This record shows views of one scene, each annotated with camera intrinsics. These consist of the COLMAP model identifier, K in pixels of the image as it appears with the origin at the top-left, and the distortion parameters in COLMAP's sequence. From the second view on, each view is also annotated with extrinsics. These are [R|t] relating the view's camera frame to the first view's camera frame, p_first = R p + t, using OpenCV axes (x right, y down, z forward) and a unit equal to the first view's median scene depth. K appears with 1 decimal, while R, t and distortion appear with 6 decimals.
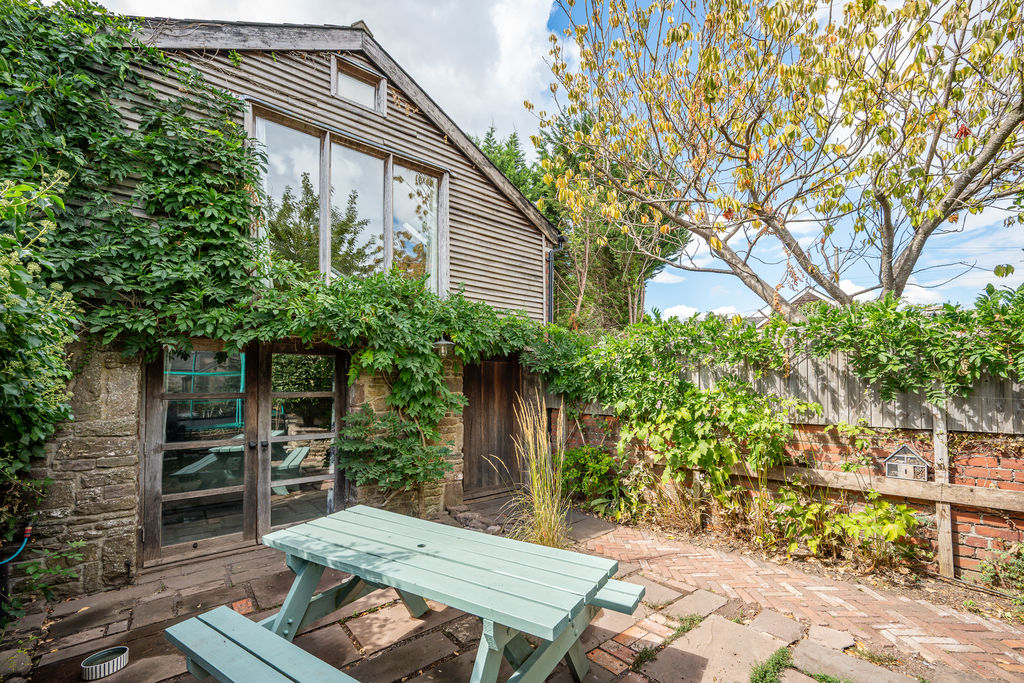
lens RADIAL K [[430.8, 0, 510.2], [0, 430.8, 381.9], [0, 0, 1]] dist [-0.003465, -0.000358]
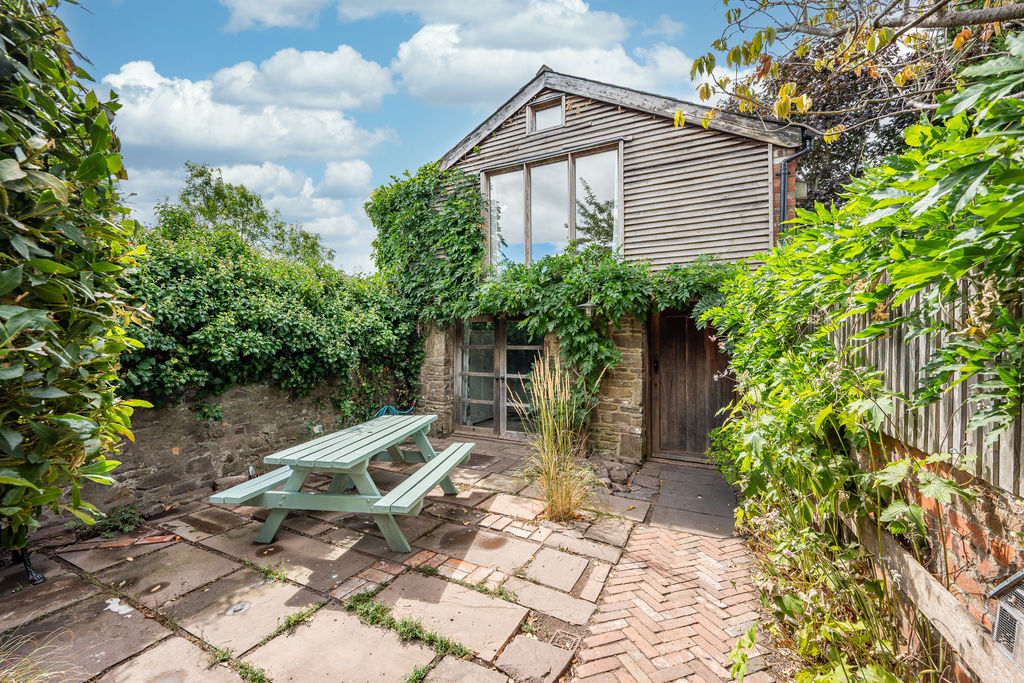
lens RADIAL K [[411.3, 0, 521.9], [0, 411.3, 341.5], [0, 0, 1]] dist [-0.009434, -0.000226]
pose [[0.395134, 0.012210, -0.918543, 0.781438], [0.013327, 0.999730, 0.019022, -0.018062], [0.918527, -0.019758, 0.394864, 0.420111]]
